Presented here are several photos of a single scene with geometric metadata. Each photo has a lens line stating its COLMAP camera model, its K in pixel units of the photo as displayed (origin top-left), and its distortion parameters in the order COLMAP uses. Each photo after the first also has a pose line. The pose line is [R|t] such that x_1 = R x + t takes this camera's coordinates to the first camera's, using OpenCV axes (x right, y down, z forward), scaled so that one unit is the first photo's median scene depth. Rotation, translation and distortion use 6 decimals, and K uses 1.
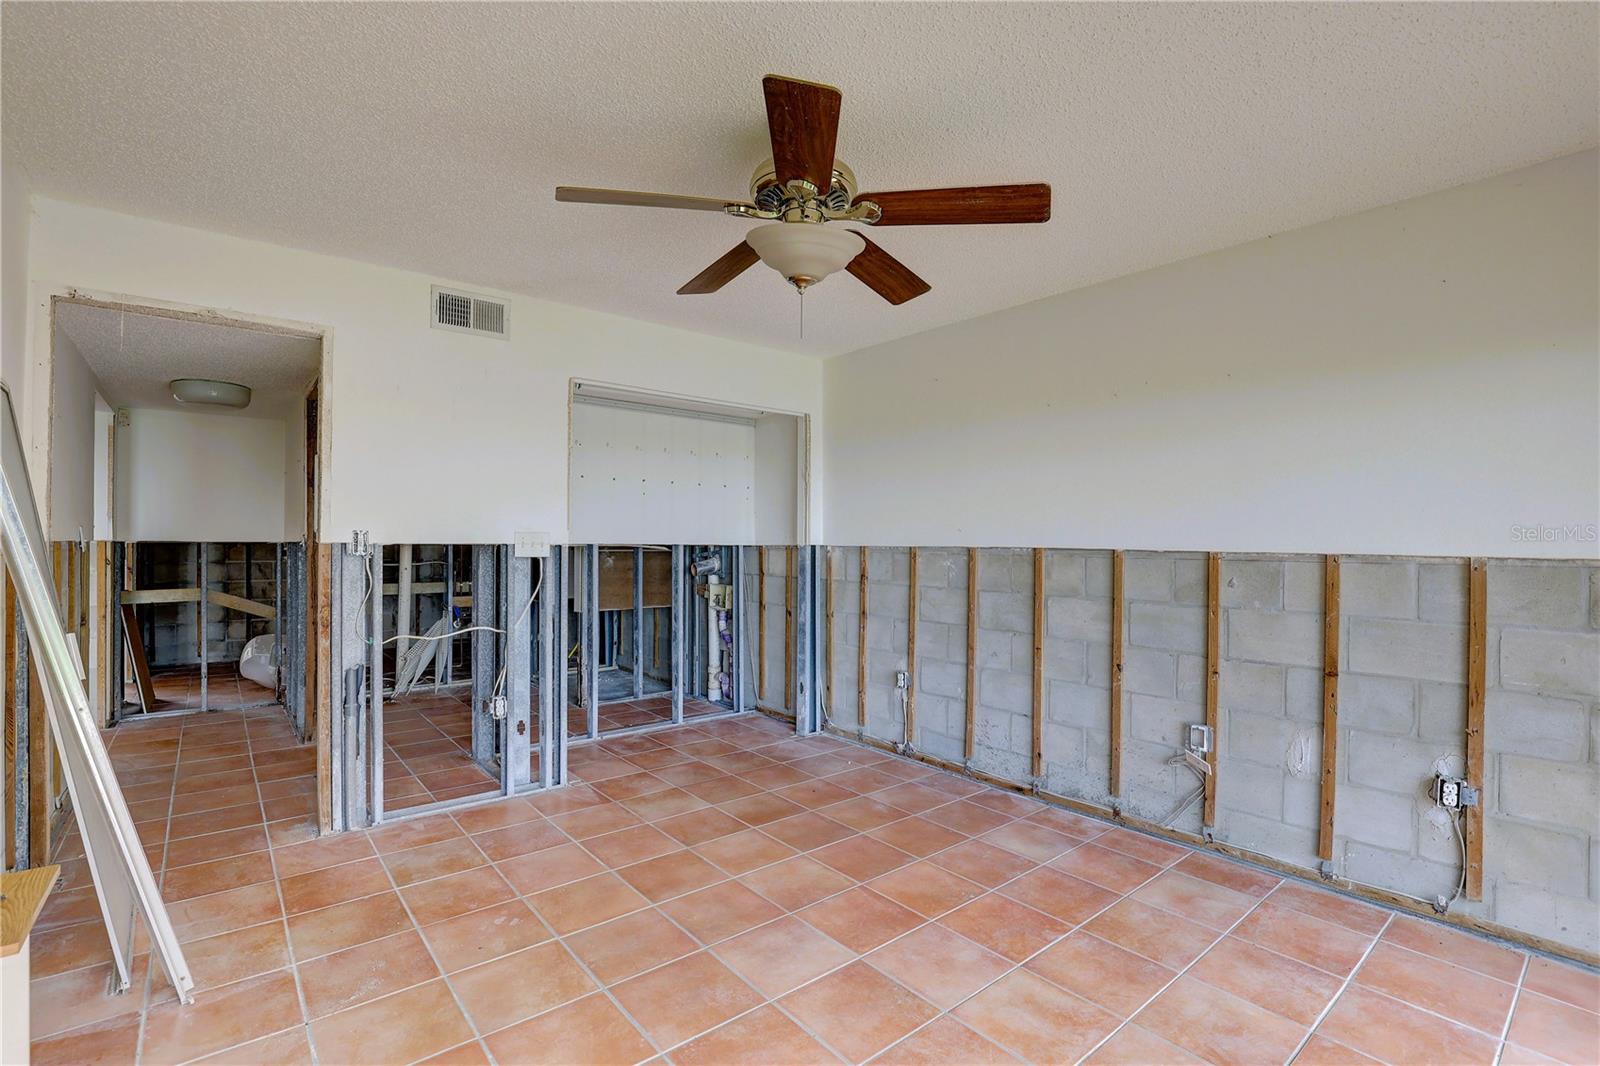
lens RADIAL K [[735.9, 0, 804.3], [0, 735.9, 530.2], [0, 0, 1]] dist [-0.017367, 0.000869]
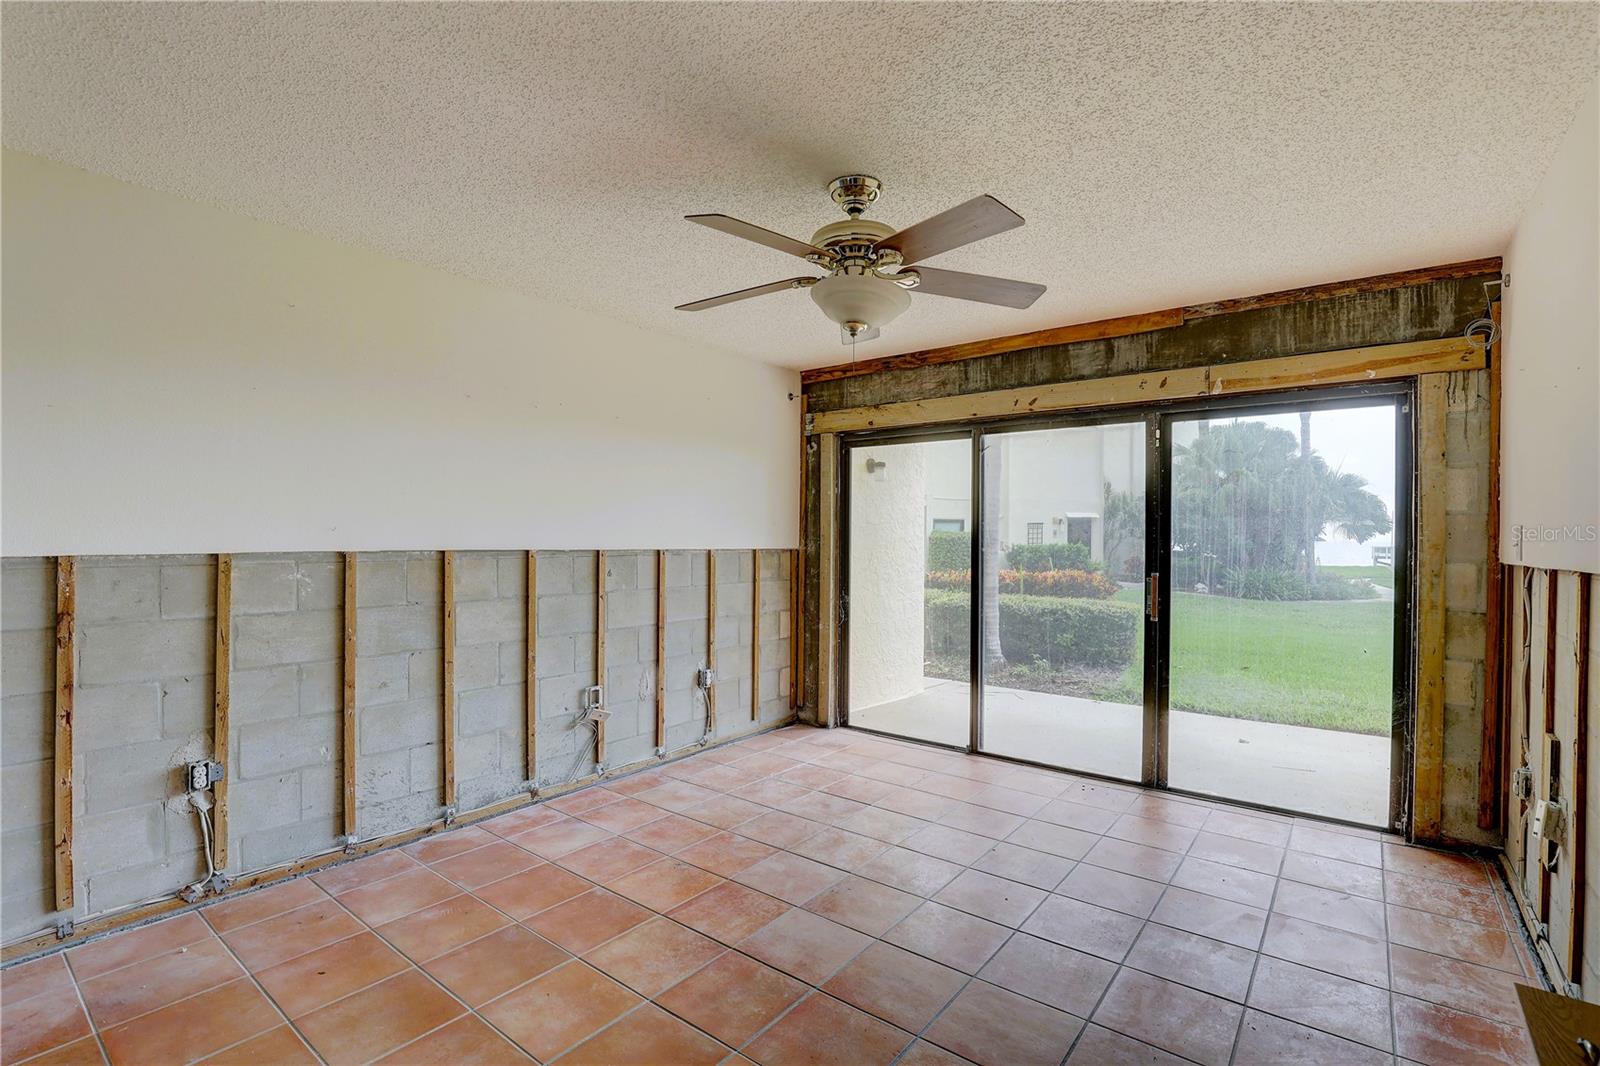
lens RADIAL K [[735.9, 0, 803.5], [0, 735.9, 540.8], [0, 0, 1]] dist [-0.017367, 0.000869]
pose [[-0.209009, -0.011308, 0.977848, -0.678657], [-0.017985, 0.999808, 0.007718, -0.002701], [-0.977748, -0.015973, -0.209172, 0.801960]]
